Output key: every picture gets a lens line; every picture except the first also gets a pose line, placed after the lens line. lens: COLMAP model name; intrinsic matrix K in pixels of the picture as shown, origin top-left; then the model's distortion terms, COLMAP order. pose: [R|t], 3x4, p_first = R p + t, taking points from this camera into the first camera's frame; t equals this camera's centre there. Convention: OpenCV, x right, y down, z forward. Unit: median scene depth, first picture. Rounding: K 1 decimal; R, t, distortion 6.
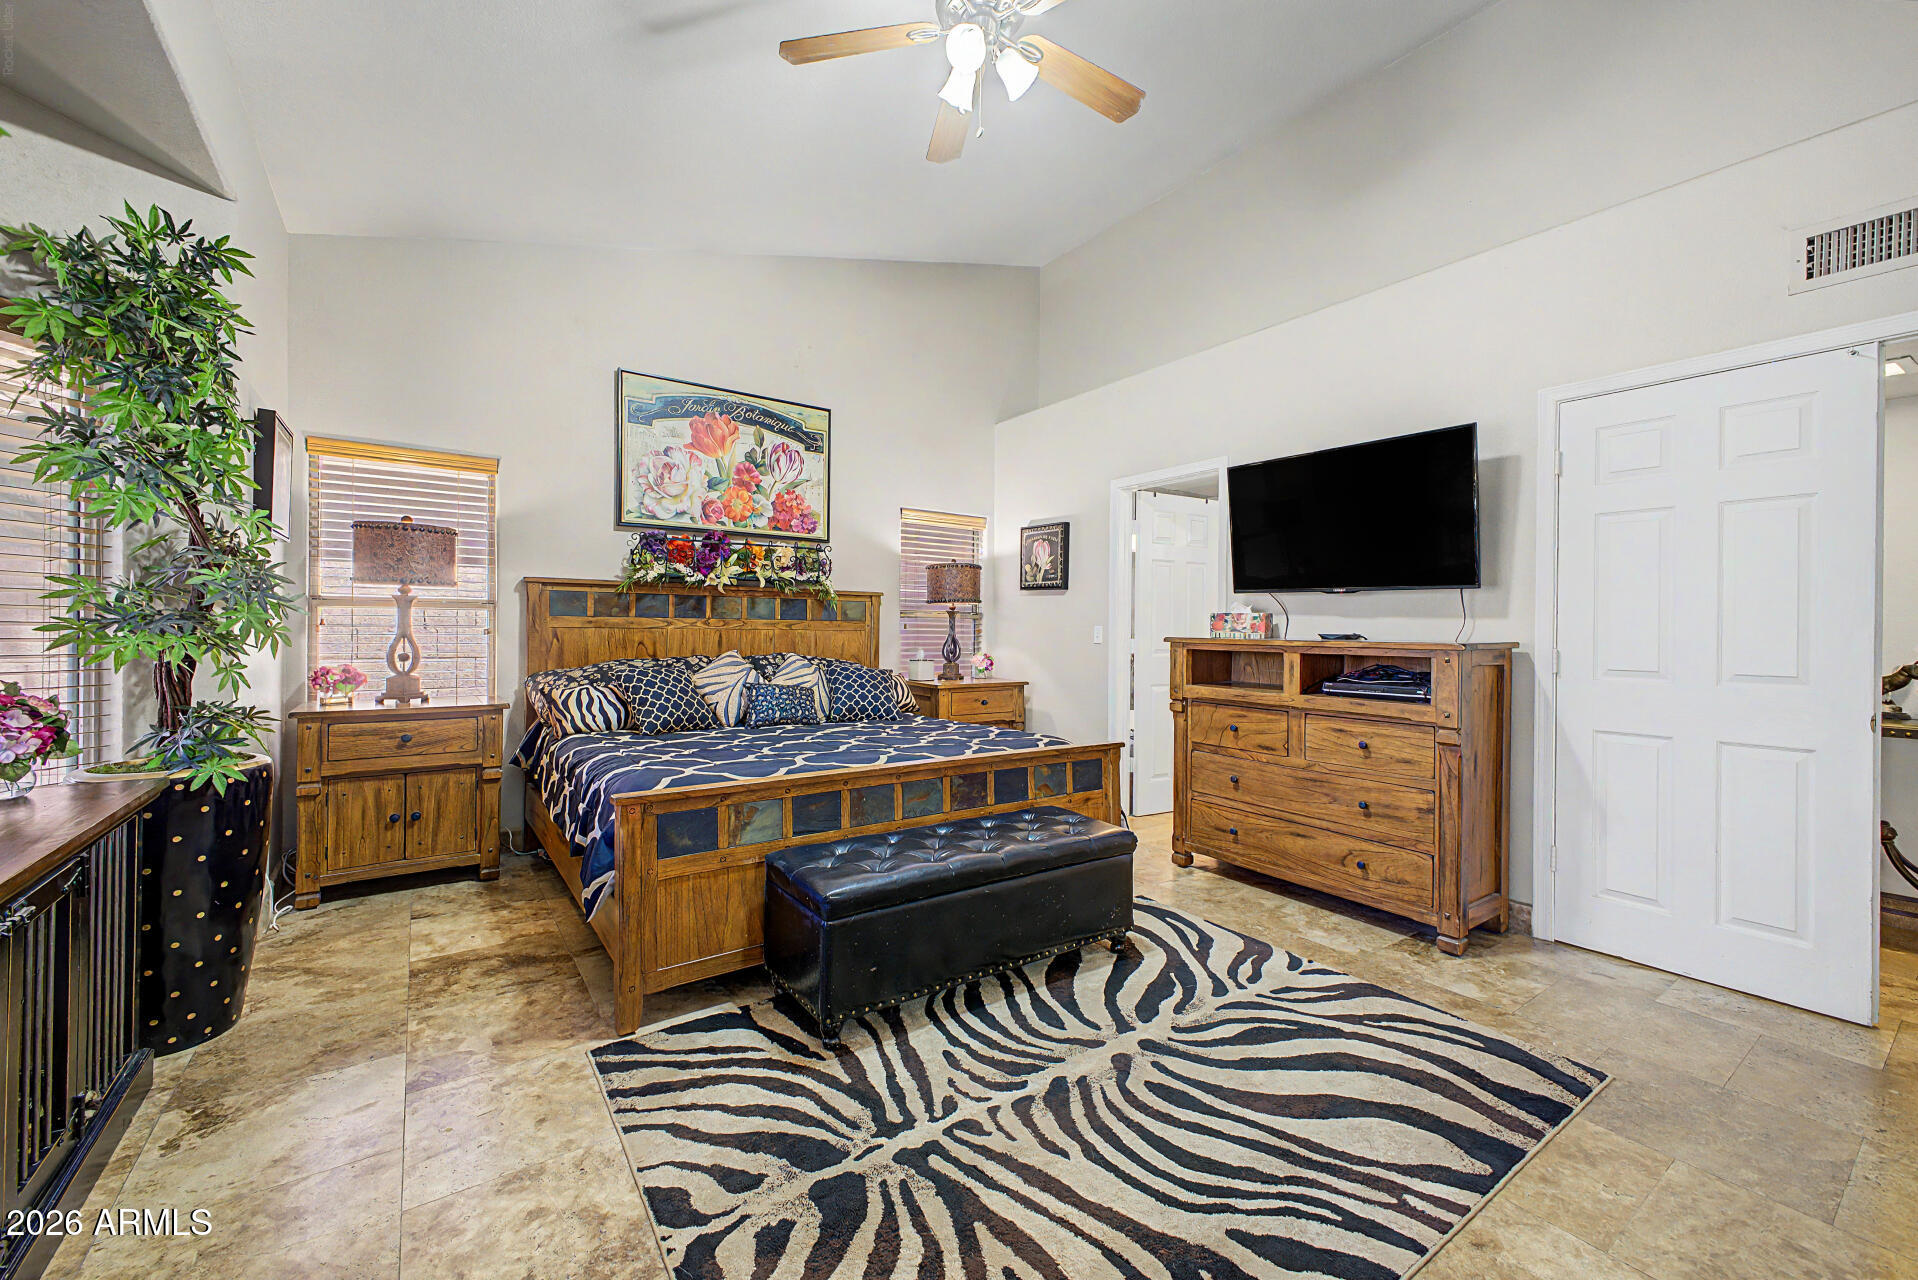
lens RADIAL K [[759.5, 0, 957.5], [0, 759.5, 626.3], [0, 0, 1]] dist [0.008644, -0.000181]
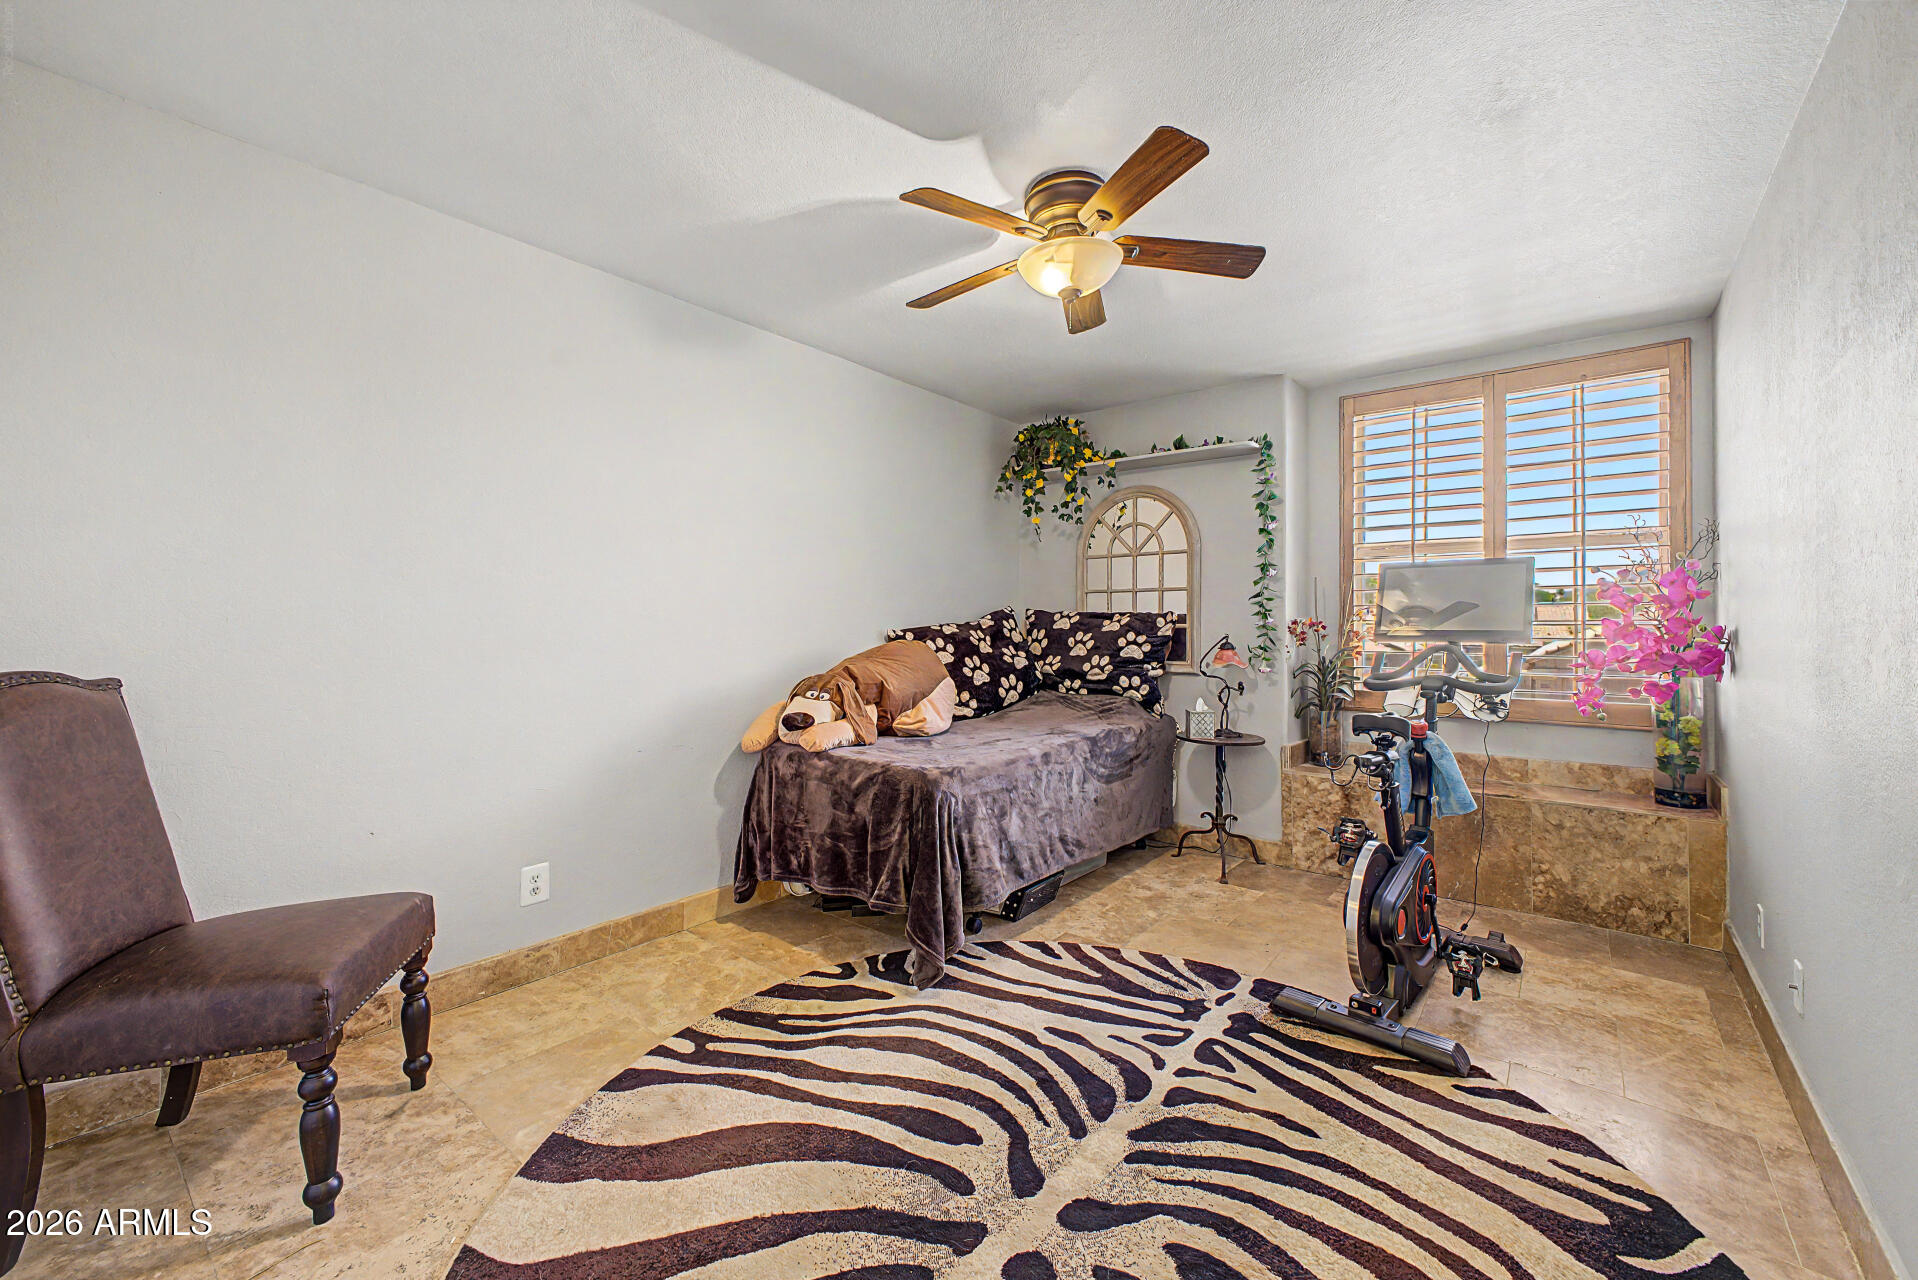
lens RADIAL K [[764.7, 0, 933.0], [0, 764.7, 621.3], [0, 0, 1]] dist [0.019486, 0.000030]
pose [[-0.964989, -0.006500, -0.262210, 0.458737], [-0.003713, 0.999931, -0.011125, 0.195408], [0.262264, -0.009762, -0.964947, 1.633514]]
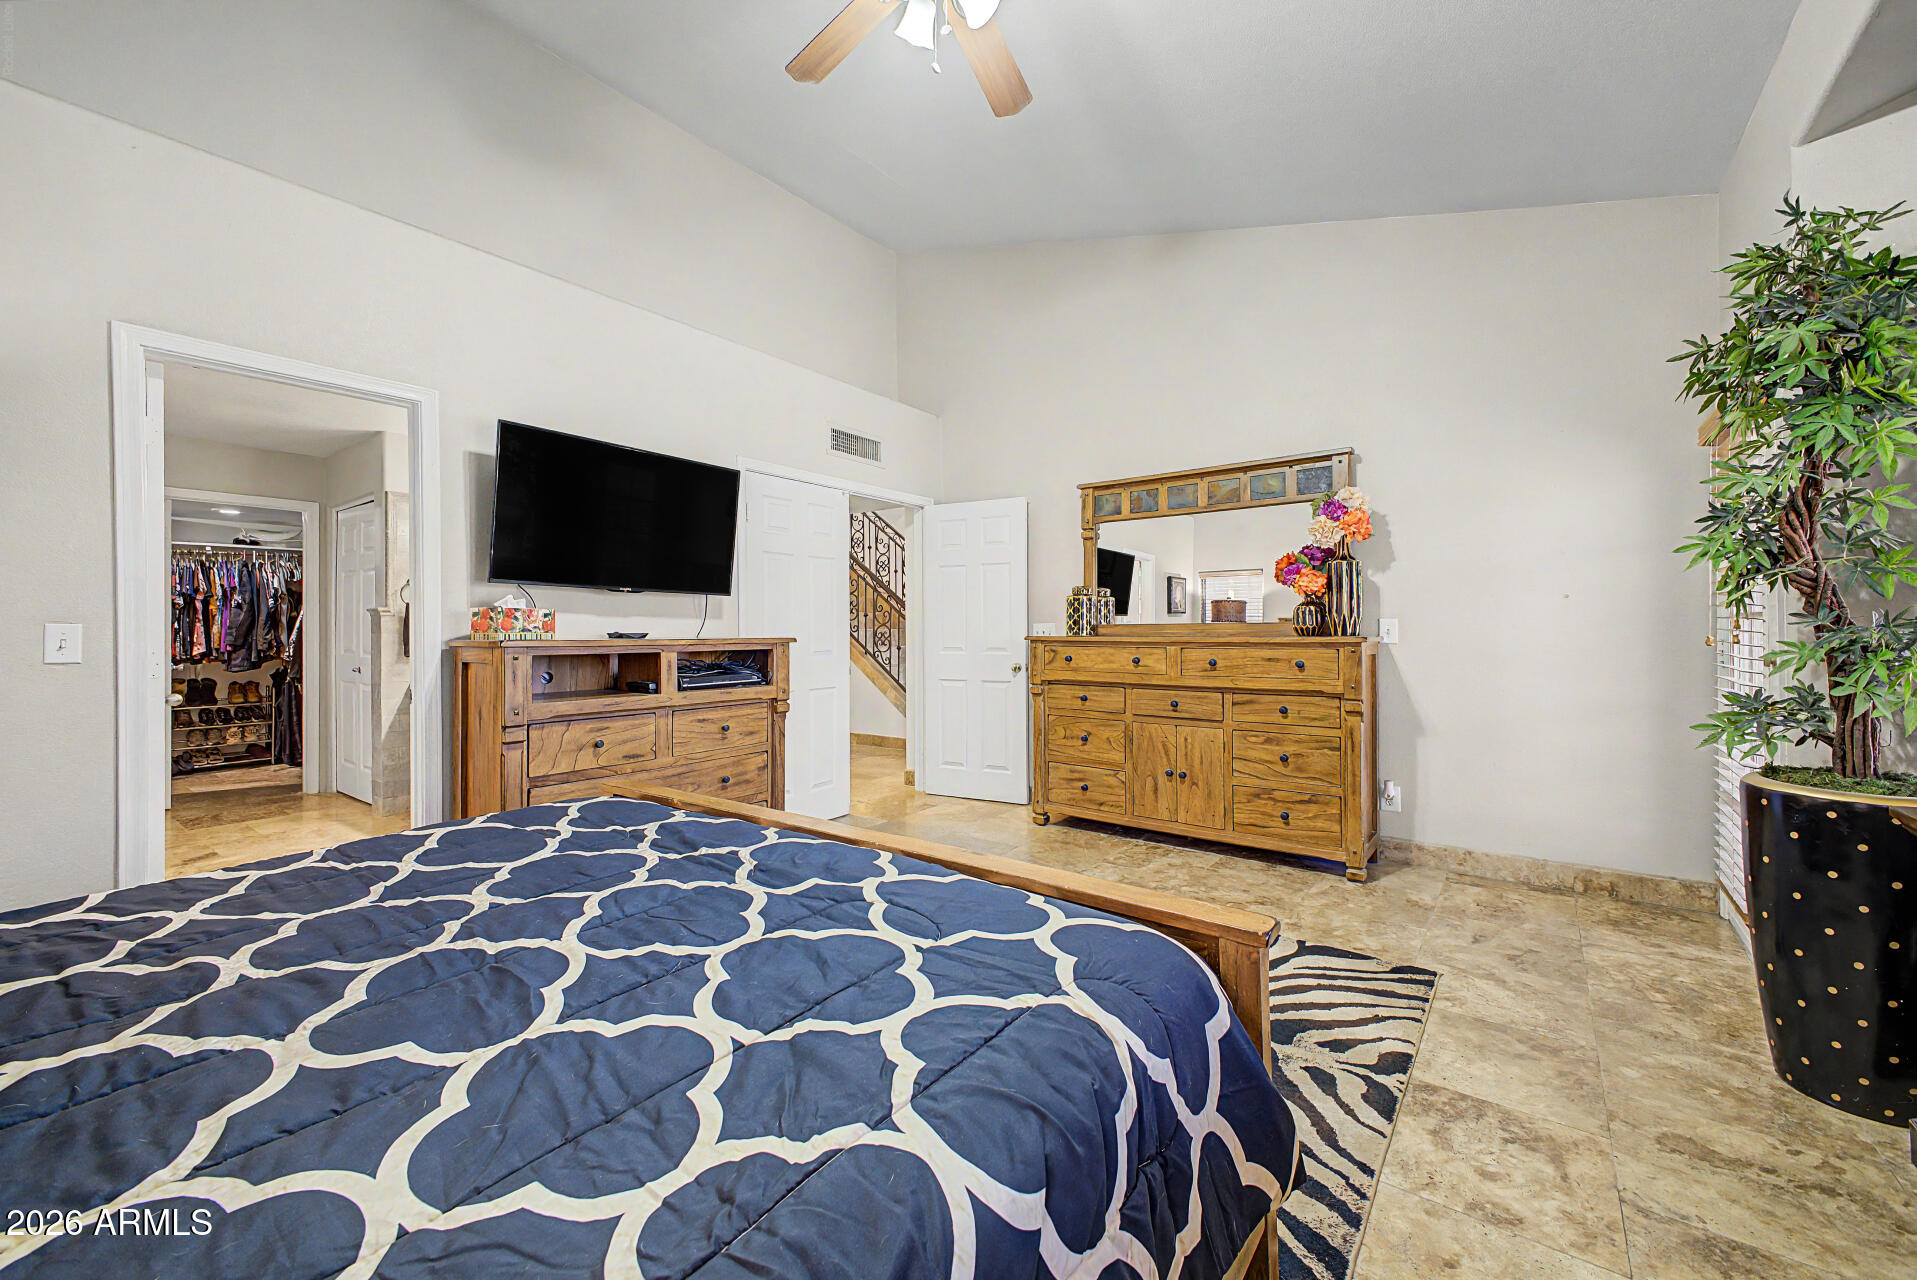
lens RADIAL K [[759.1, 0, 957.0], [0, 759.1, 626.3], [0, 0, 1]] dist [0.008644, -0.000181]
pose [[-0.303740, -0.001334, 0.952754, -1.078523], [-0.004987, 0.999988, -0.000189, -0.000032], [-0.952742, -0.004809, -0.303742, 1.633351]]
